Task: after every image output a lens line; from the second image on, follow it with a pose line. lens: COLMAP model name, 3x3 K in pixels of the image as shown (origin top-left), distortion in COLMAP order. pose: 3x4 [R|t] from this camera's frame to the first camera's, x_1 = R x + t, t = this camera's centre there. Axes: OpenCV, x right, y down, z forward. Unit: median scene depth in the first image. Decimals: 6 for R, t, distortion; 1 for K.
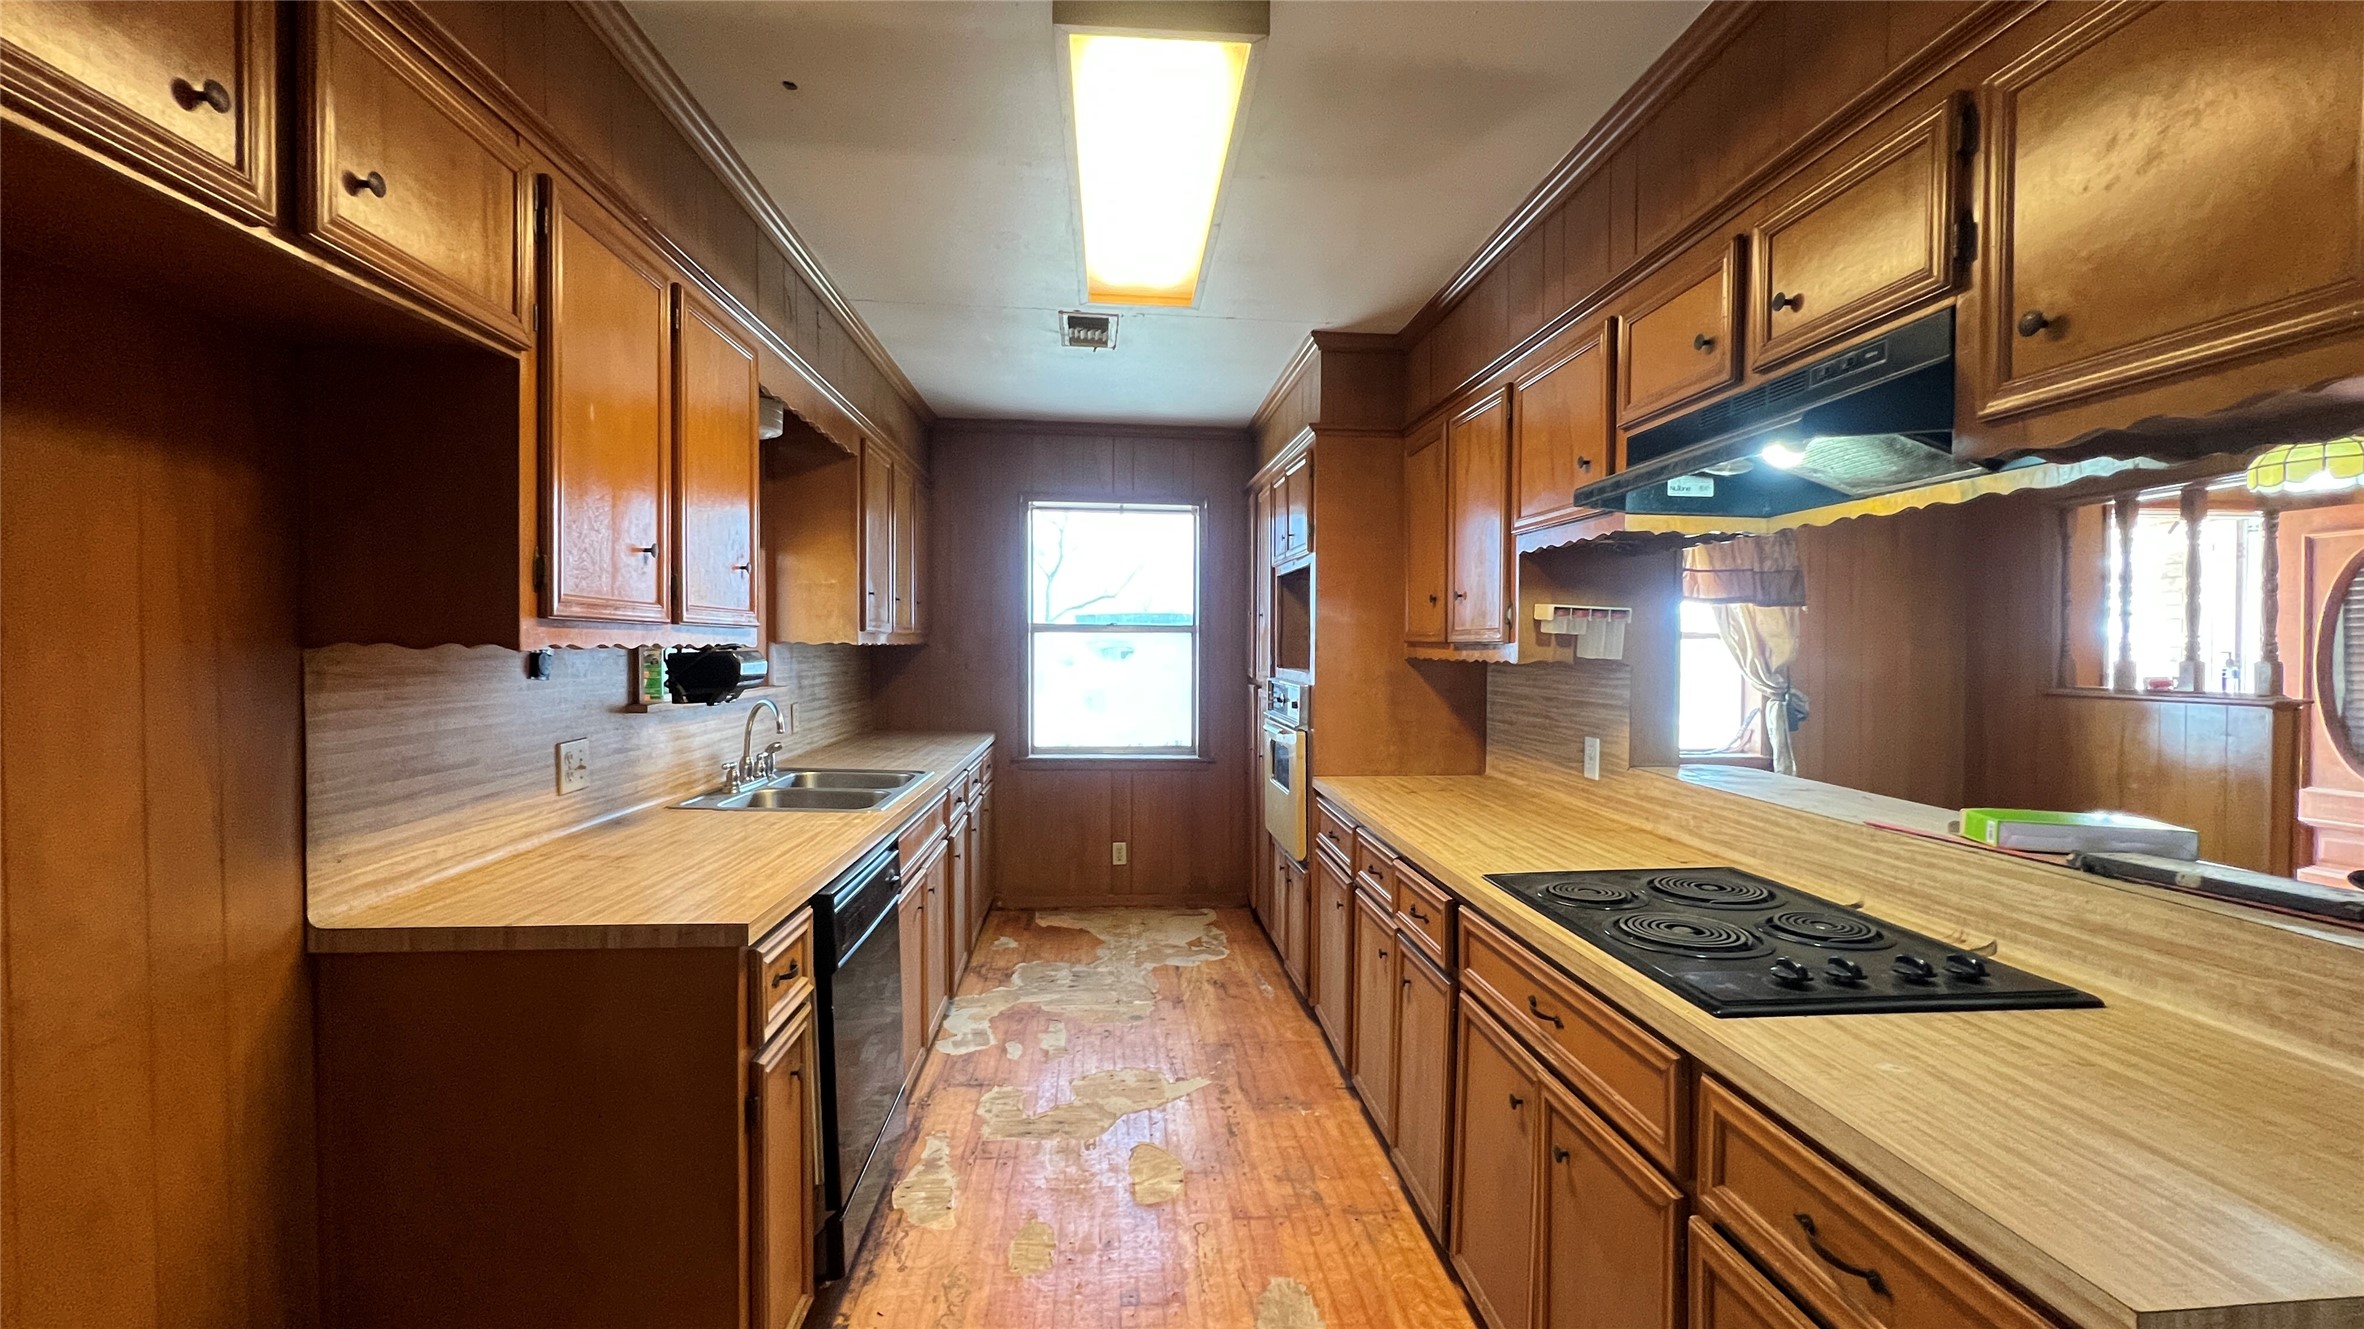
lens RADIAL K [[950.9, 0, 1181.5], [0, 950.9, 658.5], [0, 0, 1]] dist [-0.006333, 0.001714]
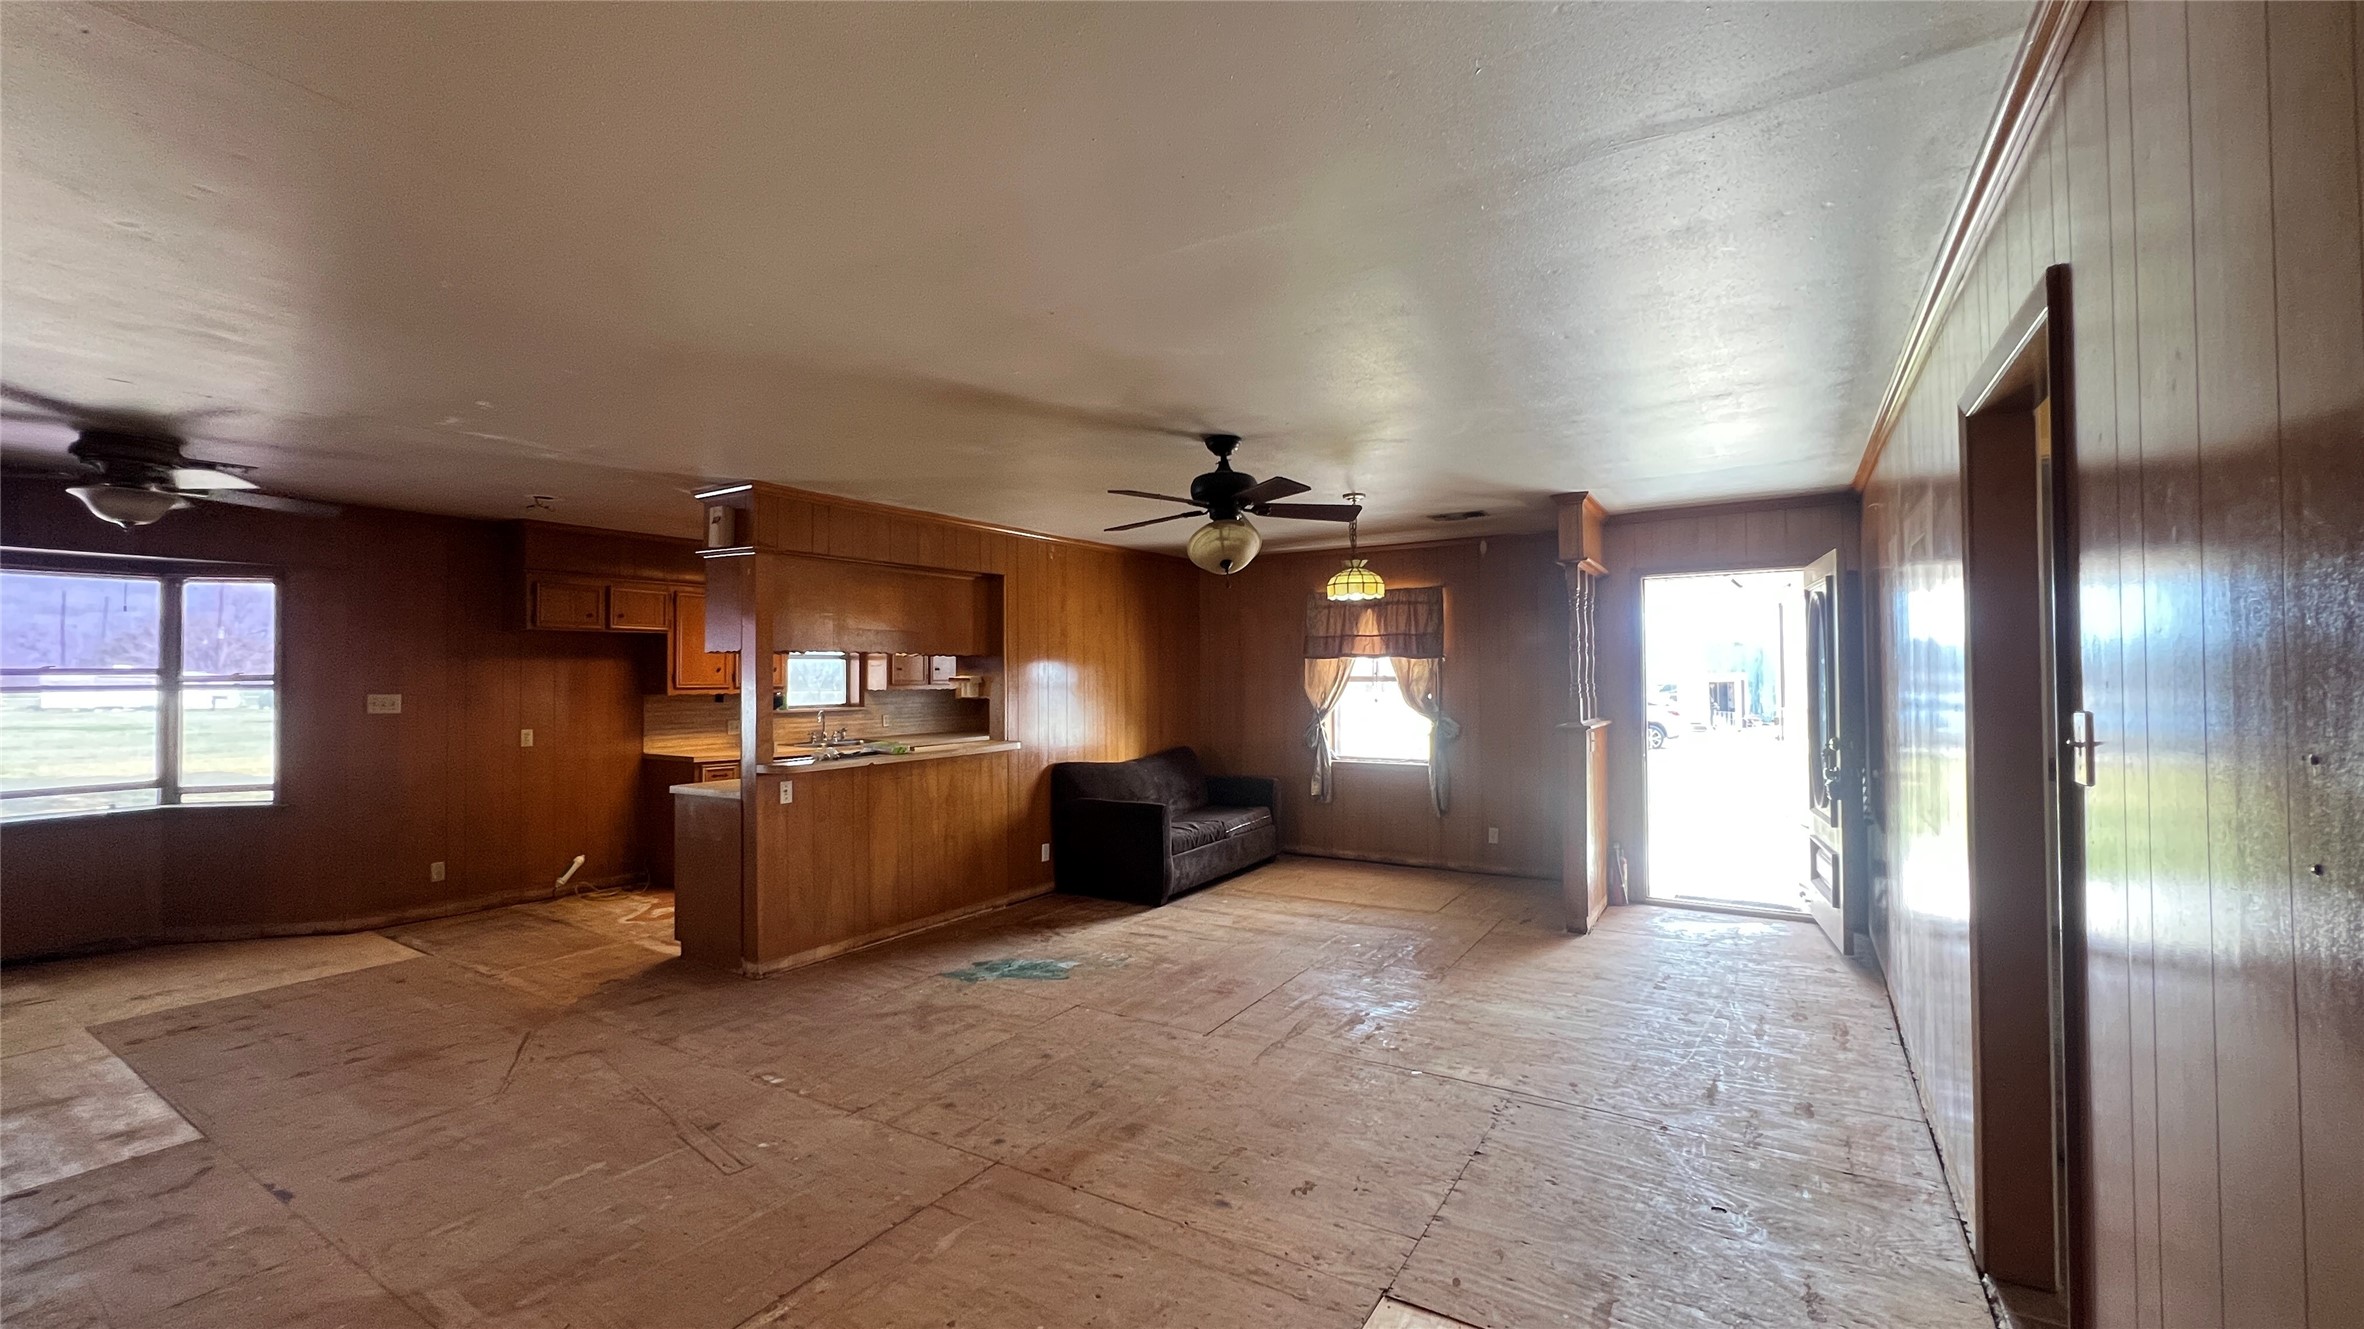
lens RADIAL K [[950.9, 0, 1180.7], [0, 950.9, 660.3], [0, 0, 1]] dist [-0.006333, 0.001714]
pose [[0.799781, -0.023265, -0.599841, 1.959291], [0.002729, 0.999379, -0.035122, -0.004667], [0.600285, 0.026453, 0.799348, -0.575108]]
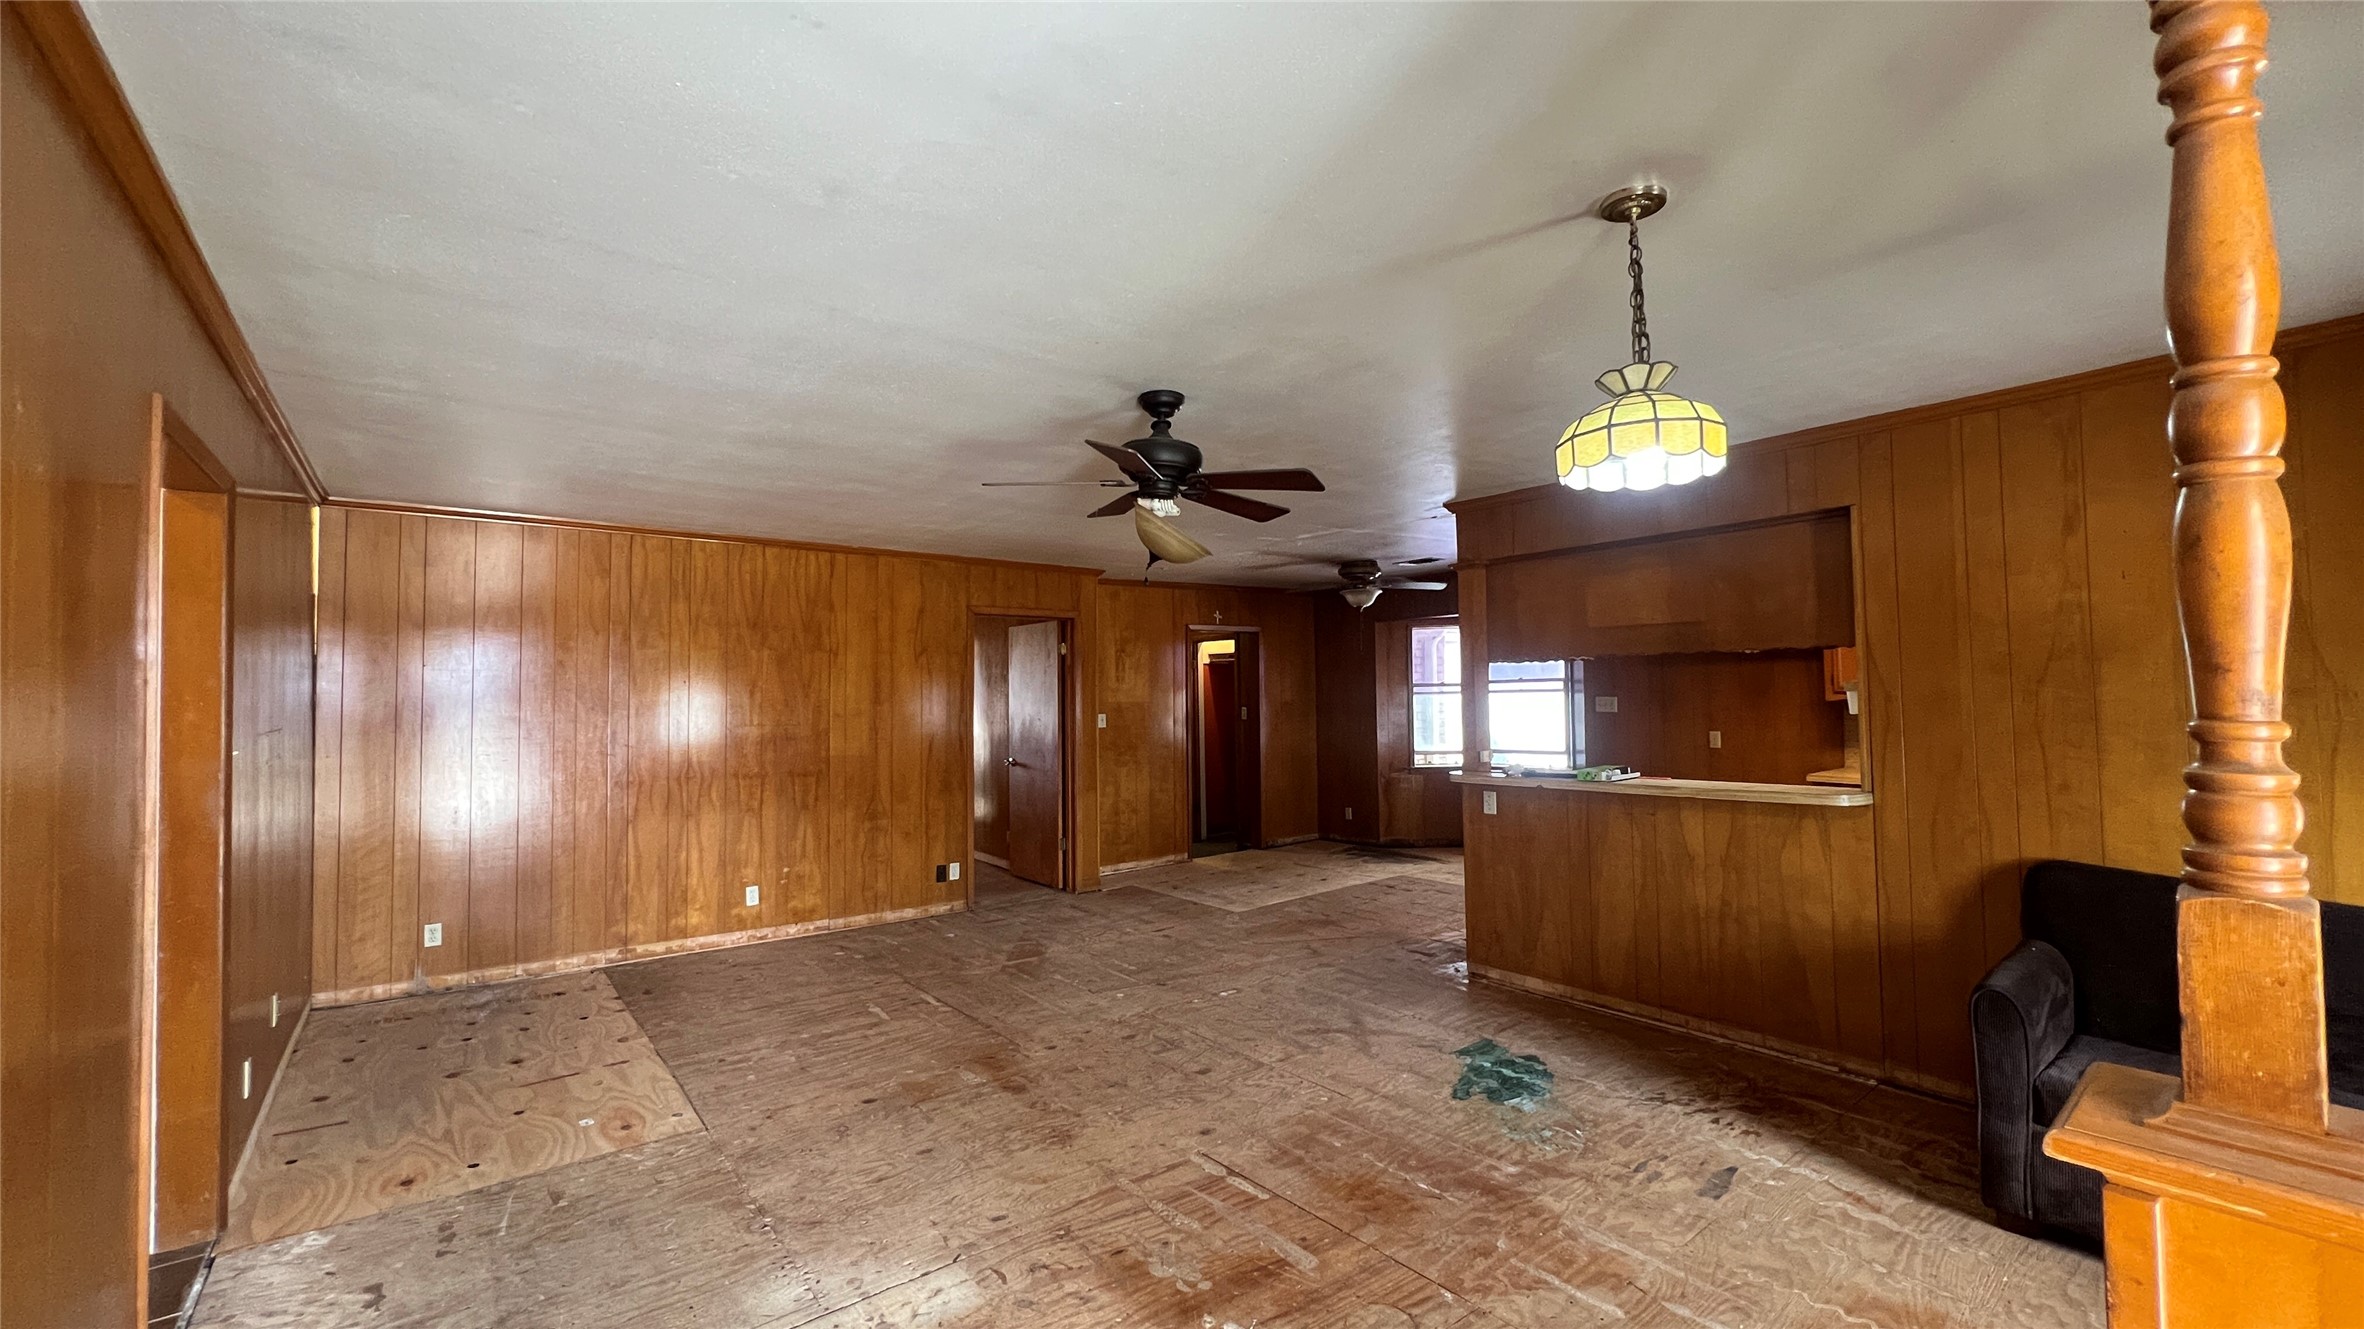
lens RADIAL K [[950.9, 0, 1179.8], [0, 950.9, 659.1], [0, 0, 1]] dist [-0.006333, 0.001714]
pose [[-0.832778, -0.012961, -0.553455, 1.785870], [0.002835, 0.999613, -0.027674, -0.038715], [0.553599, -0.024616, -0.832419, 1.339834]]
